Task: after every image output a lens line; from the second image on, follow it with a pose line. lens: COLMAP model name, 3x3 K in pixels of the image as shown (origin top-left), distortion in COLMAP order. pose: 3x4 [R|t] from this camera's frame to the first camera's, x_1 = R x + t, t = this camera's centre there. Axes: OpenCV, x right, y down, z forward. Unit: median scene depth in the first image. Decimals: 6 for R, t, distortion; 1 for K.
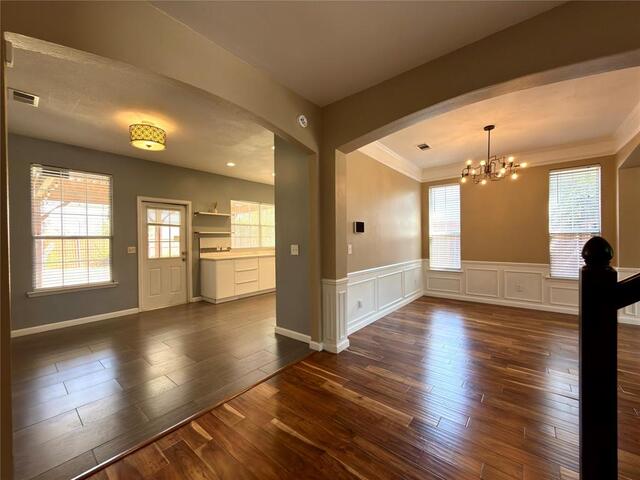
lens RADIAL K [[255.3, 0, 323.0], [0, 255.3, 240.6], [0, 0, 1]] dist [0.000966, -0.000267]
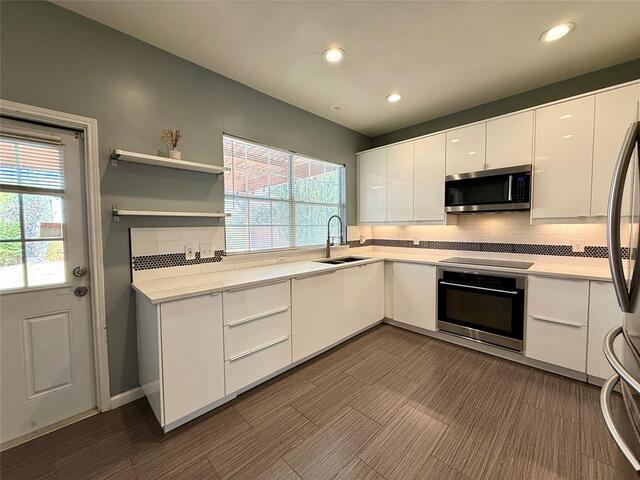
lens RADIAL K [[255.3, 0, 319.3], [0, 255.3, 240.1], [0, 0, 1]] dist [0.000966, -0.000267]
pose [[0.993849, 0.011547, -0.110136, -0.186988], [-0.006227, 0.998802, 0.048530, -0.013388], [0.110564, -0.047546, 0.992731, 0.694640]]
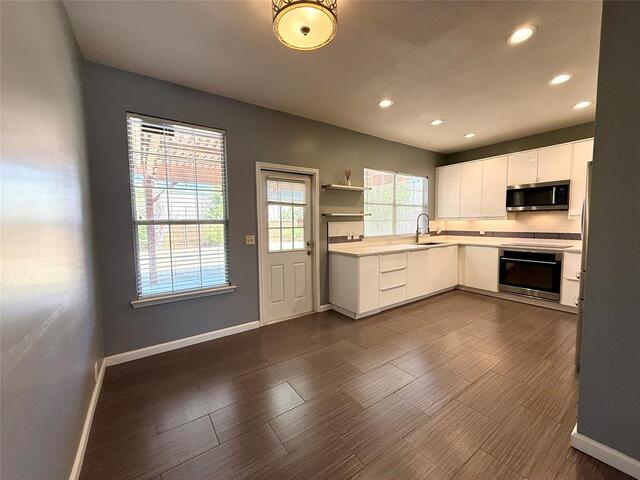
lens RADIAL K [[255.3, 0, 320.1], [0, 255.3, 239.3], [0, 0, 1]] dist [0.000966, -0.000267]
pose [[0.960120, 0.023135, -0.278630, -0.316849], [-0.004504, 0.997721, 0.067323, -0.010939], [0.279553, -0.063384, 0.958036, 0.327965]]
